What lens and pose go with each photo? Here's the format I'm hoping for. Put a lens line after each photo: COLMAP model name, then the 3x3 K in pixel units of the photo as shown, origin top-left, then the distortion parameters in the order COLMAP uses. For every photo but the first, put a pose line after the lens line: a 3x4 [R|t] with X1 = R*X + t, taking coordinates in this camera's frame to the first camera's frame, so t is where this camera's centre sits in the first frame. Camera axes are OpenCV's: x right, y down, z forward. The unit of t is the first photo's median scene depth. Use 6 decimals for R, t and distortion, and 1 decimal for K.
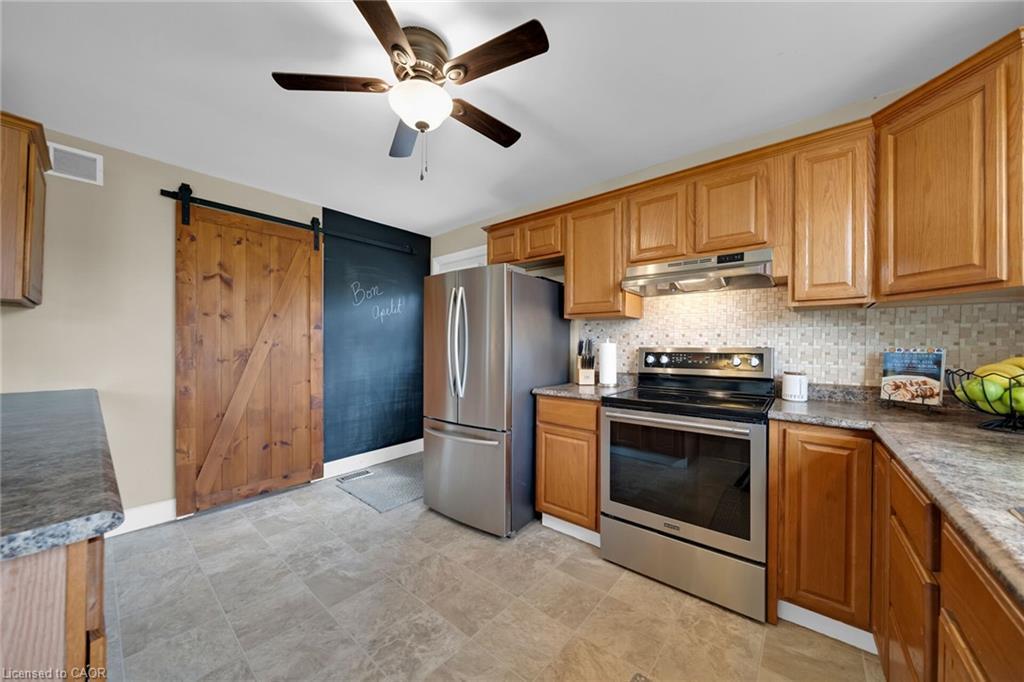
lens RADIAL K [[359.5, 0, 538.2], [0, 359.5, 349.7], [0, 0, 1]] dist [-0.012509, -0.000047]
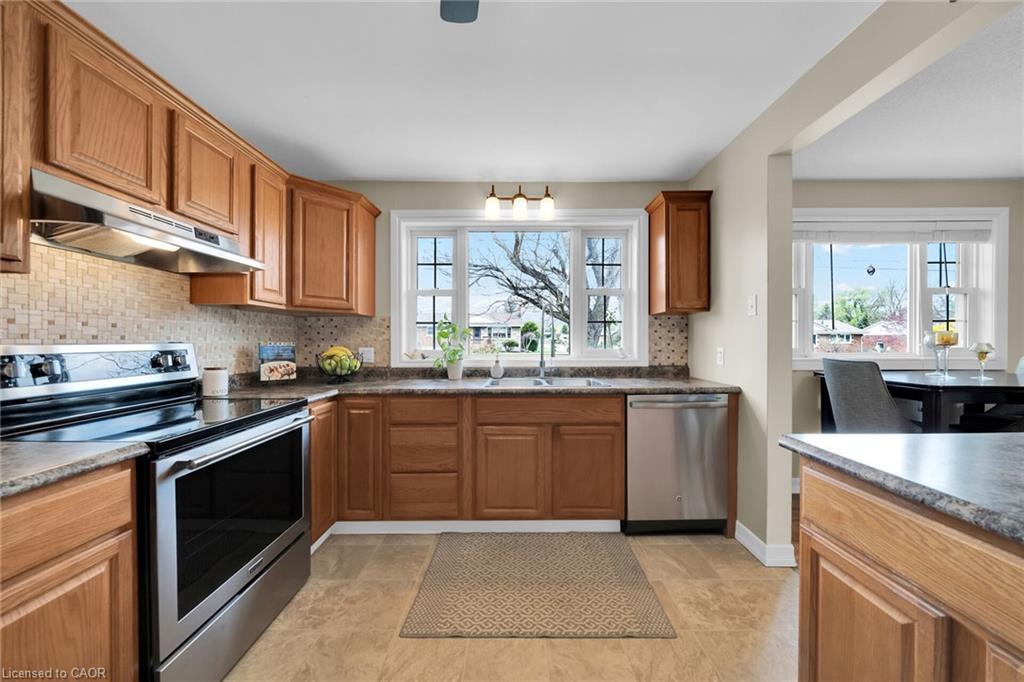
lens RADIAL K [[347.3, 0, 523.4], [0, 347.3, 343.0], [0, 0, 1]] dist [-0.004451, 0.000092]
pose [[-0.623462, -0.012713, 0.781750, -0.547075], [0.000025, 0.999867, 0.016280, -0.020081], [-0.781854, 0.010170, -0.623379, 0.906655]]
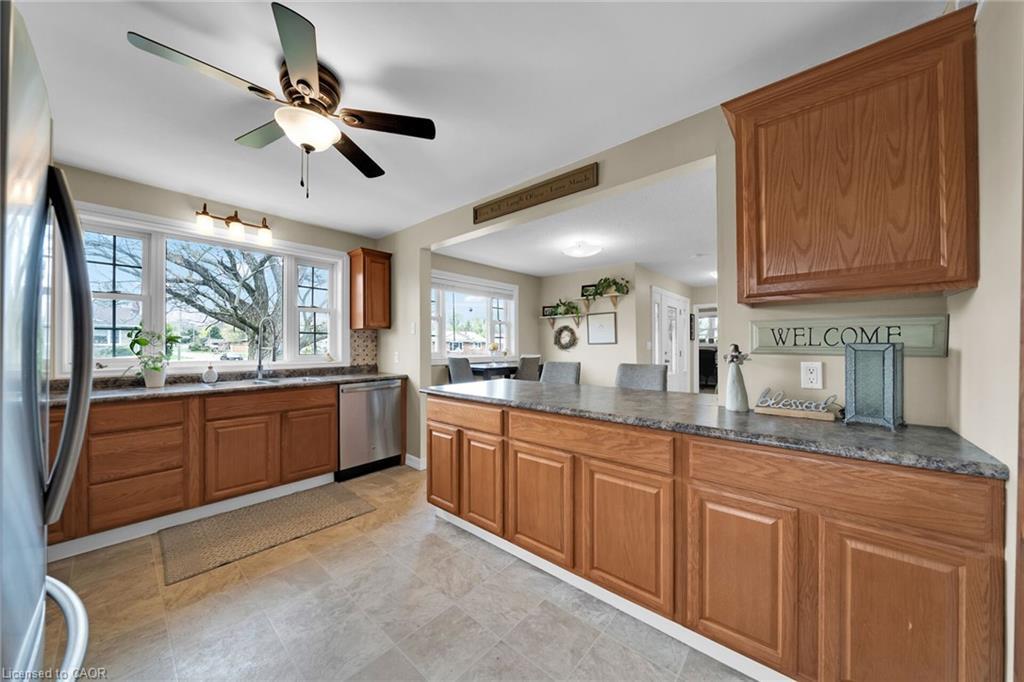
lens RADIAL K [[336.5, 0, 490.9], [0, 336.5, 345.3], [0, 0, 1]] dist [-0.001326, -0.000064]
pose [[-0.994299, -0.005477, 0.106489, -0.754261], [-0.005447, 0.999985, 0.000566, -0.026566], [-0.106490, -0.000018, -0.994314, 1.432657]]
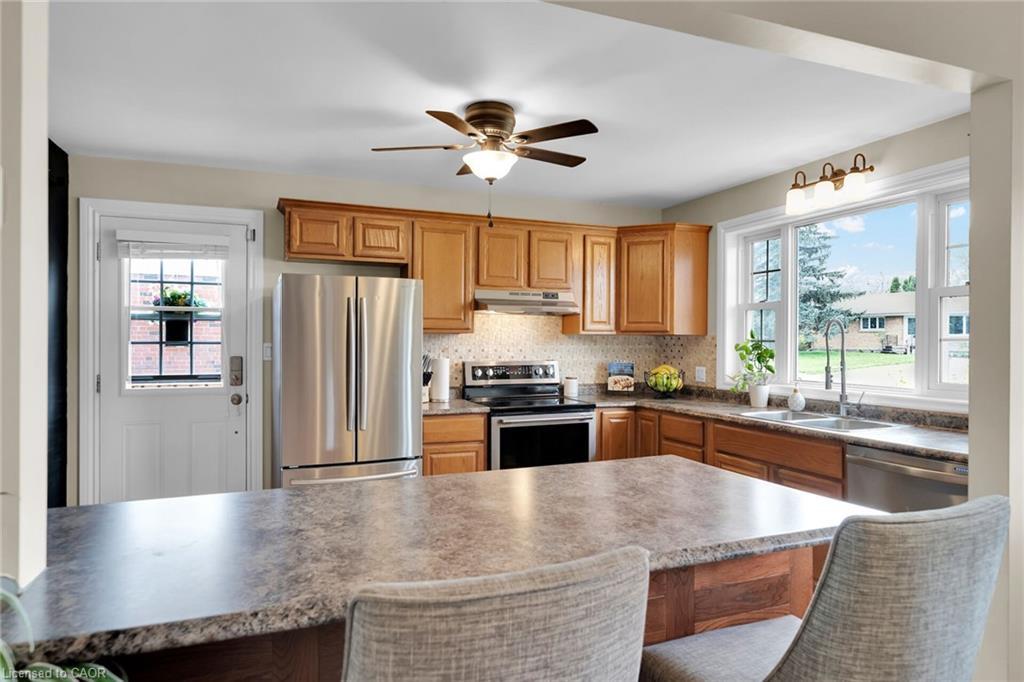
lens RADIAL K [[601.6, 0, 559.5], [0, 601.6, 343.0], [0, 0, 1]] dist [0.002798, 0.000062]
pose [[0.427995, -0.004493, 0.903770, -1.471121], [0.000681, 0.999989, 0.004649, -0.085476], [-0.903781, -0.001374, 0.427994, -0.002882]]
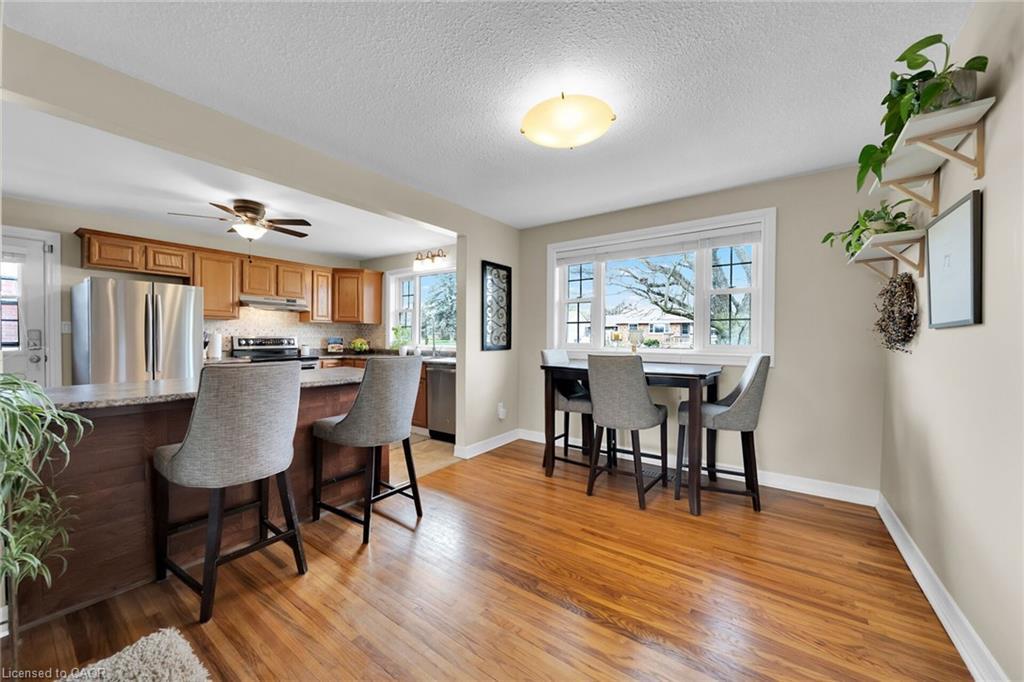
lens RADIAL K [[331.1, 0, 510.8], [0, 331.1, 339.4], [0, 0, 1]] dist [-0.001717, -0.000130]
pose [[-0.105398, -0.015994, 0.994302, -1.924265], [-0.002281, 0.999872, 0.015842, -0.023142], [-0.994428, -0.000598, -0.105421, -0.294066]]
